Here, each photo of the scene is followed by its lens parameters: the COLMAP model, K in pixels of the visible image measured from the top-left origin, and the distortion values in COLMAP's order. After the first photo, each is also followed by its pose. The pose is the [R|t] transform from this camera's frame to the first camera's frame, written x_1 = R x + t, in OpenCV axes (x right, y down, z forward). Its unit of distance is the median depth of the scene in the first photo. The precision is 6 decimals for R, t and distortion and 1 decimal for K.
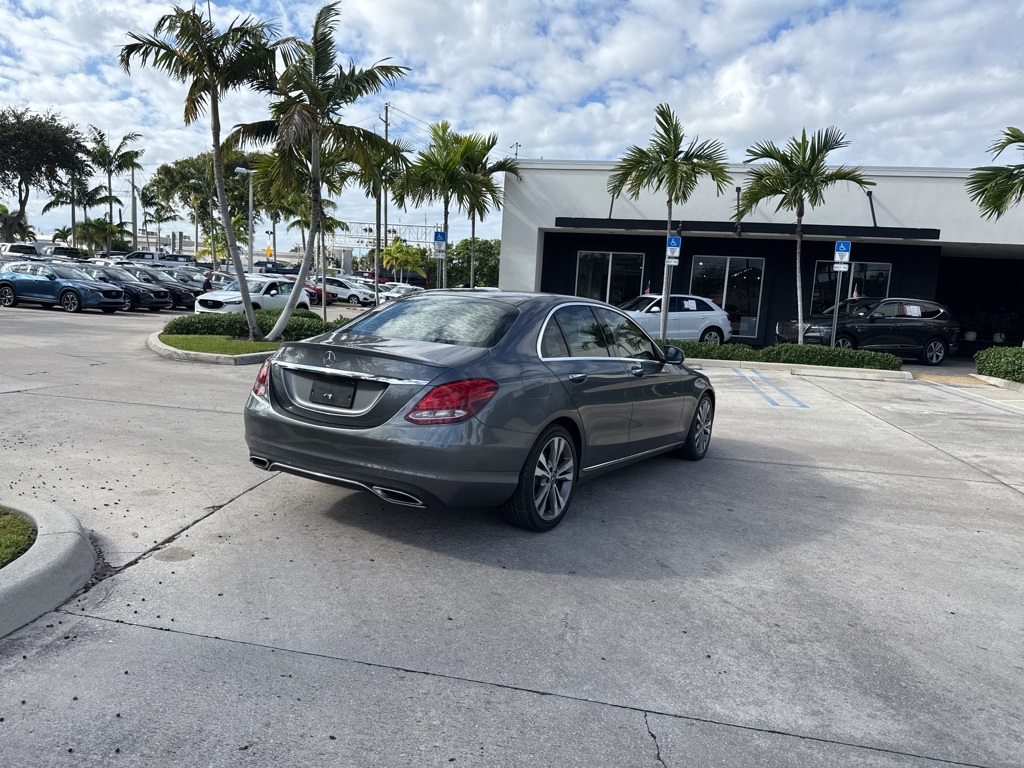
lens RADIAL K [[714.7, 0, 517.3], [0, 714.7, 404.1], [0, 0, 1]] dist [0.050472, -0.062277]
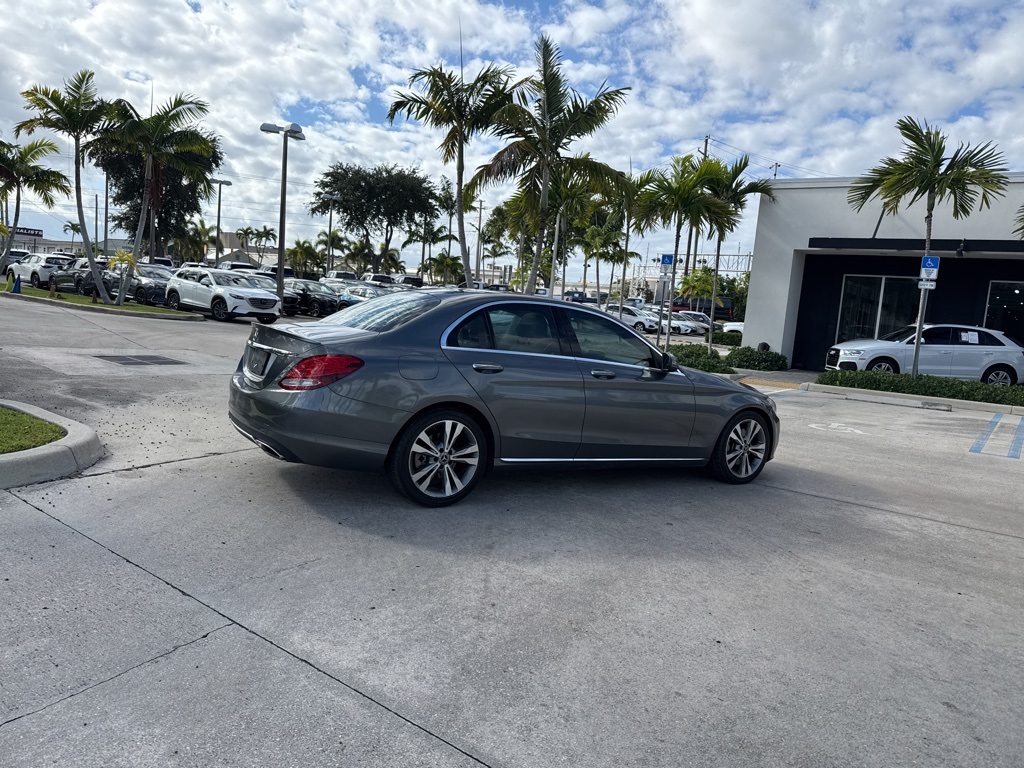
lens RADIAL K [[714.7, 0, 522.9], [0, 714.7, 399.7], [0, 0, 1]] dist [0.050472, -0.062277]
pose [[0.905120, 0.071724, -0.419063, 0.242927], [-0.092291, 0.995310, -0.028985, 0.014644], [0.415018, 0.064911, 0.907495, 0.029040]]
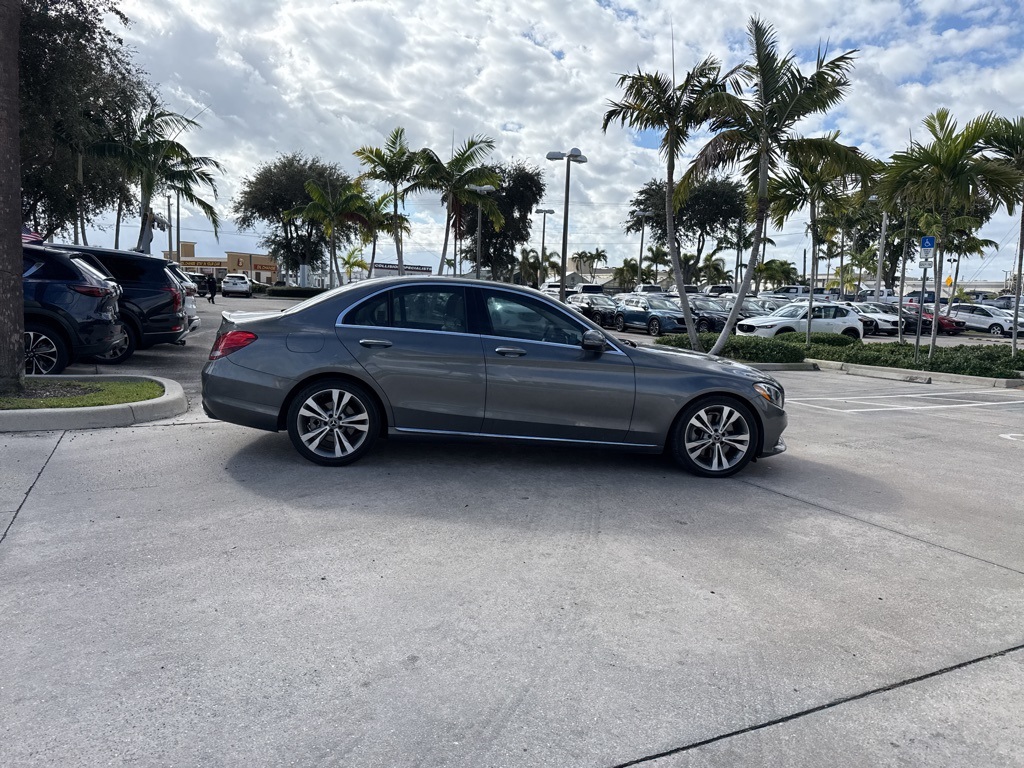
lens RADIAL K [[714.7, 0, 521.5], [0, 714.7, 401.5], [0, 0, 1]] dist [0.050472, -0.062277]
pose [[0.609673, 0.079006, -0.788706, 0.487616], [-0.121831, 0.992537, 0.005247, 0.008915], [0.783234, 0.092890, 0.614749, 0.201530]]
